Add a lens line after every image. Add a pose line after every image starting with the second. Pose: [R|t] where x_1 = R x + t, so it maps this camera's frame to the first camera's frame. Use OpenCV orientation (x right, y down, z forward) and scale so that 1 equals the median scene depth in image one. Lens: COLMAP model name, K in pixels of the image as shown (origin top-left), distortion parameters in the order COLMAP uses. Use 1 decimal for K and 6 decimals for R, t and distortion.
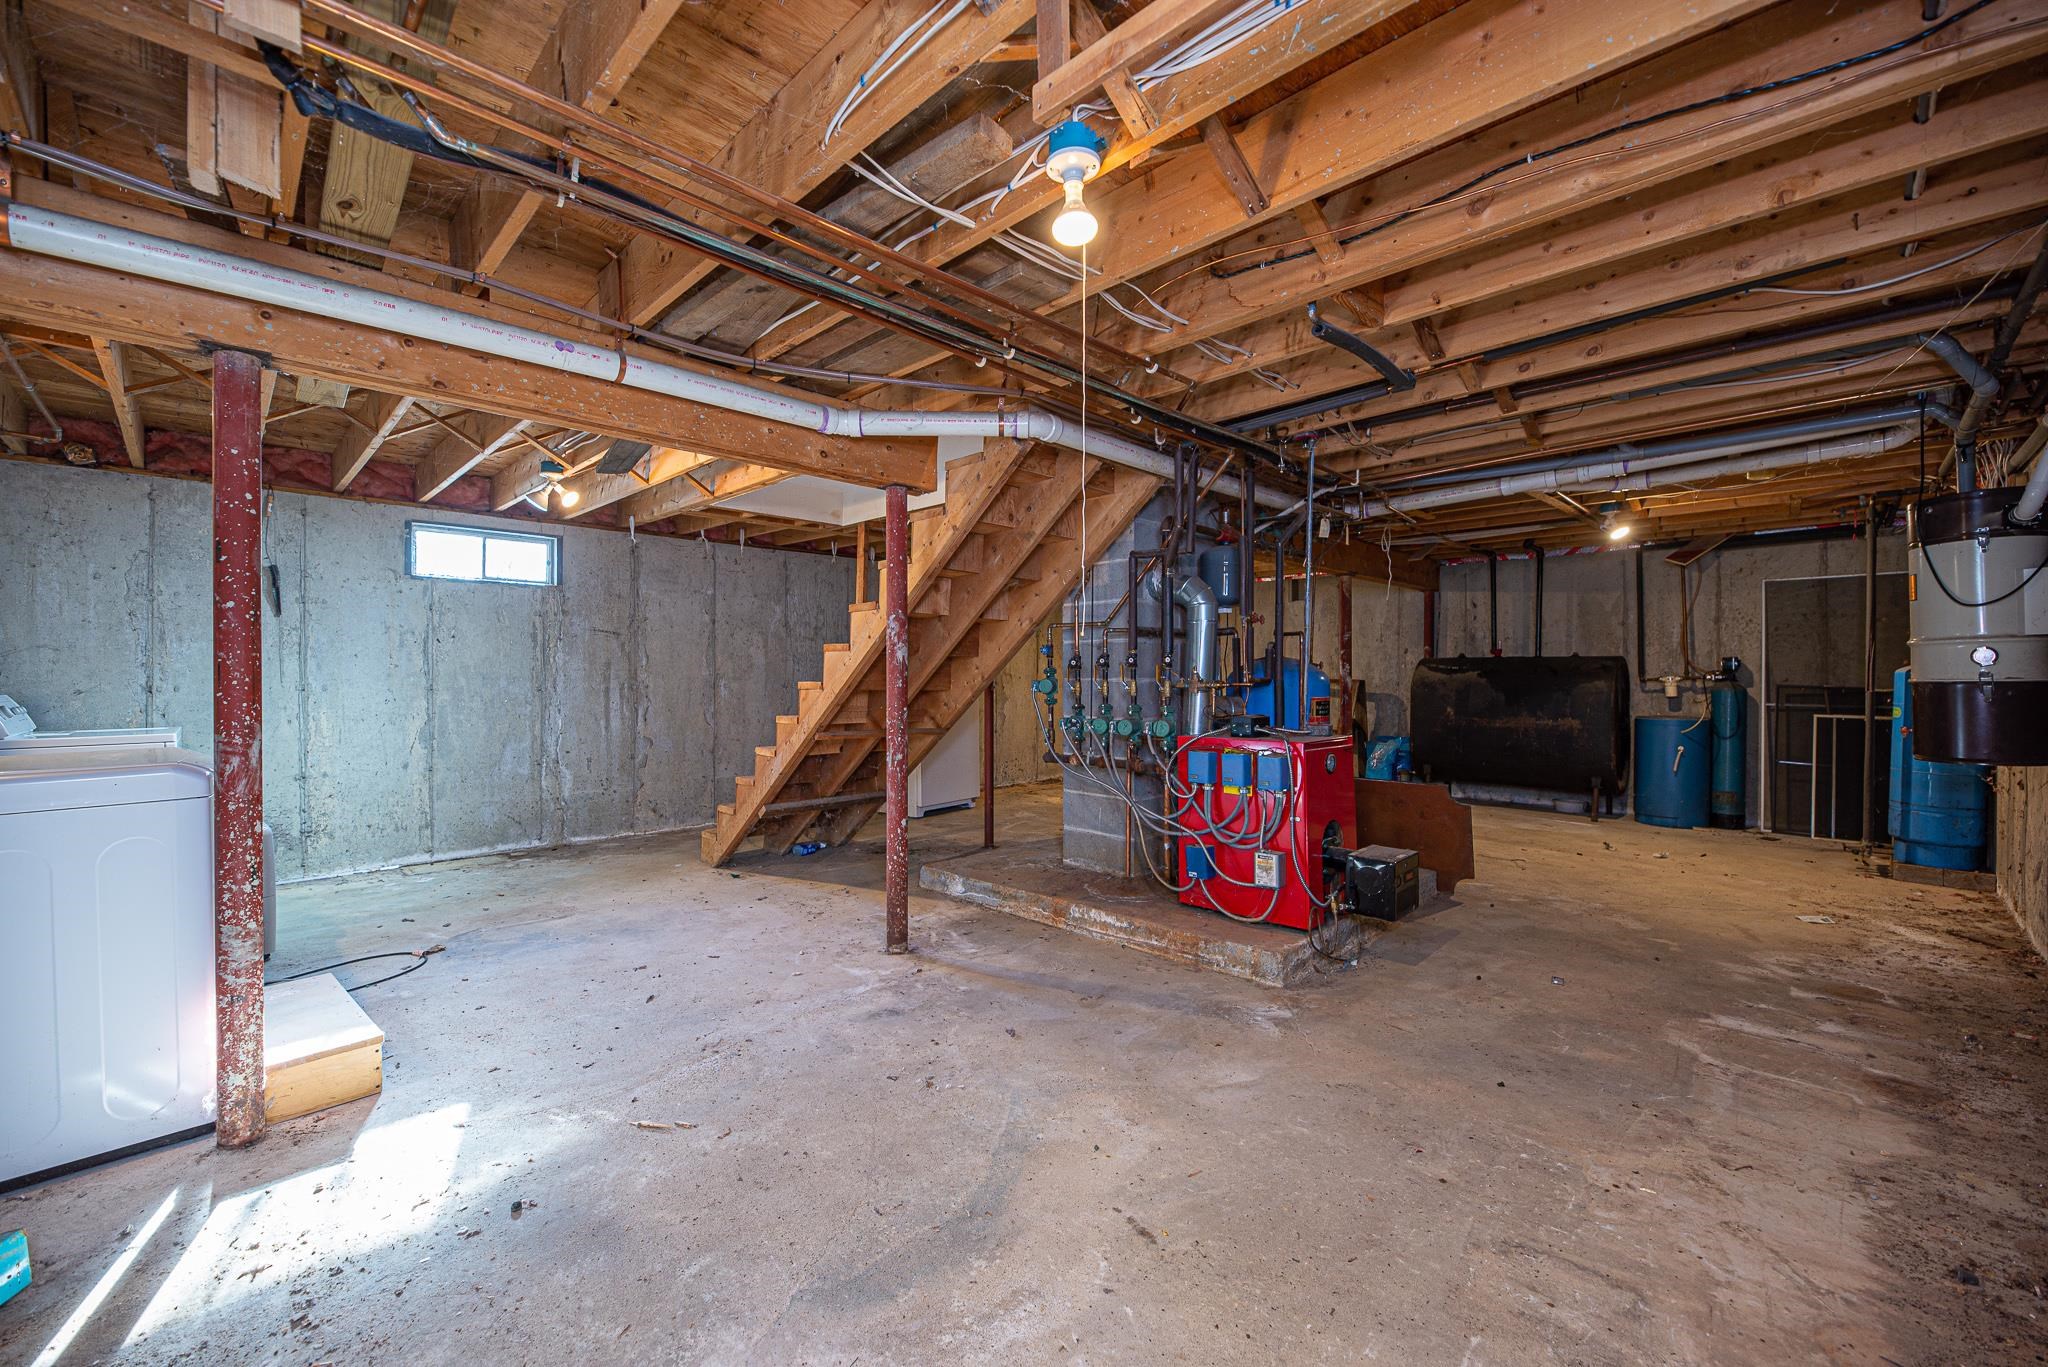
lens RADIAL K [[823.0, 0, 1021.5], [0, 823.0, 679.9], [0, 0, 1]] dist [-0.000497, -0.000616]
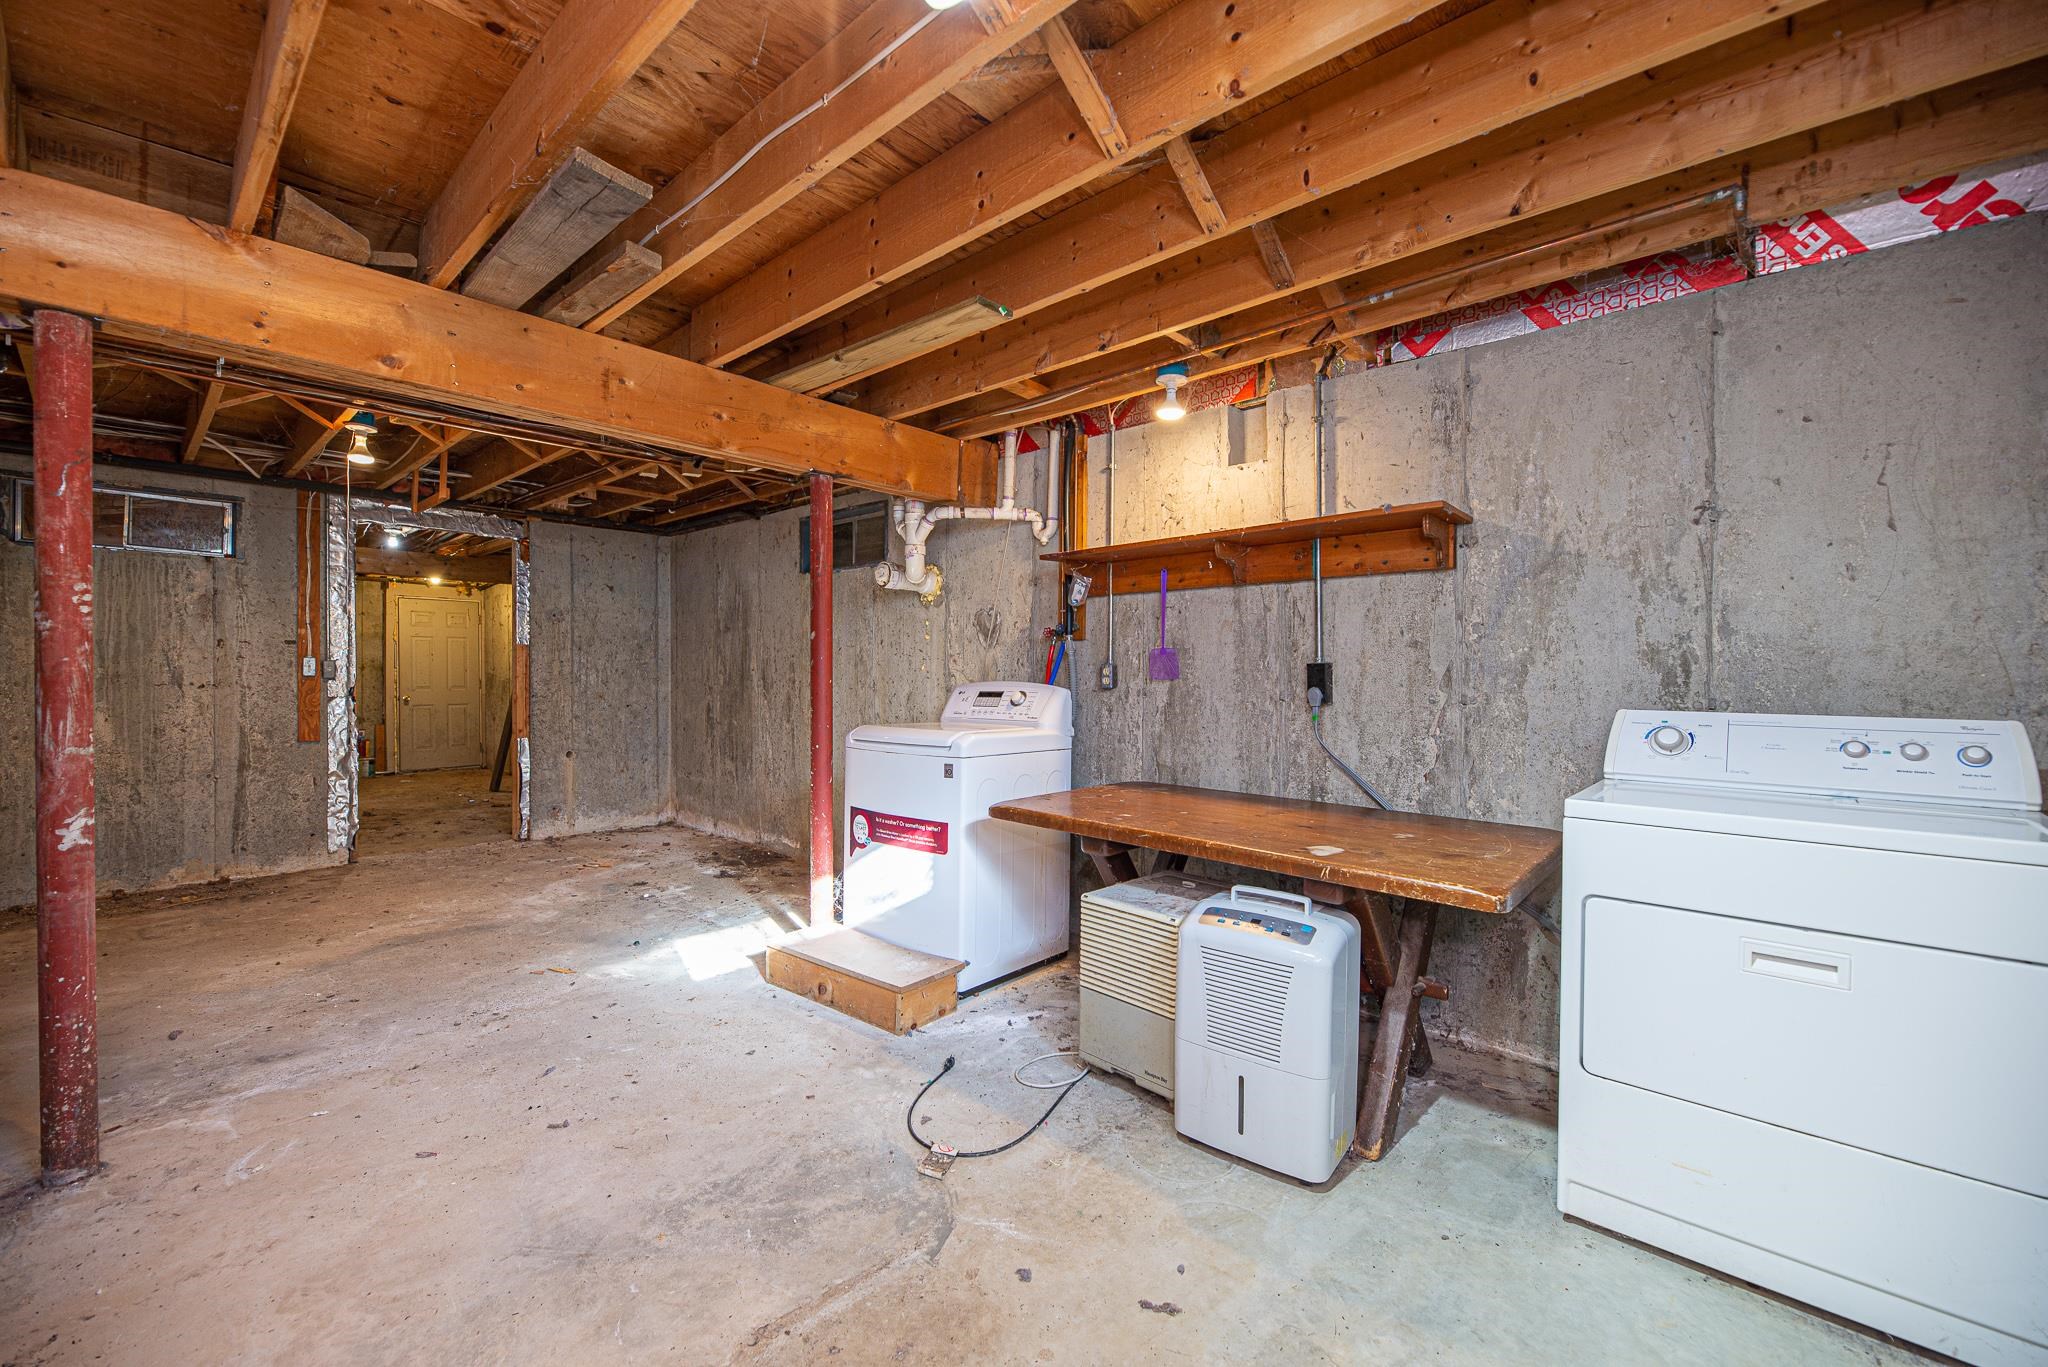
lens RADIAL K [[823.0, 0, 1021.5], [0, 823.0, 679.9], [0, 0, 1]] dist [-0.000497, -0.000616]
pose [[-0.998763, -0.003061, -0.049628, -0.904612], [-0.004027, 0.999804, 0.019383, -0.014822], [0.049559, 0.019559, -0.998580, 1.887673]]
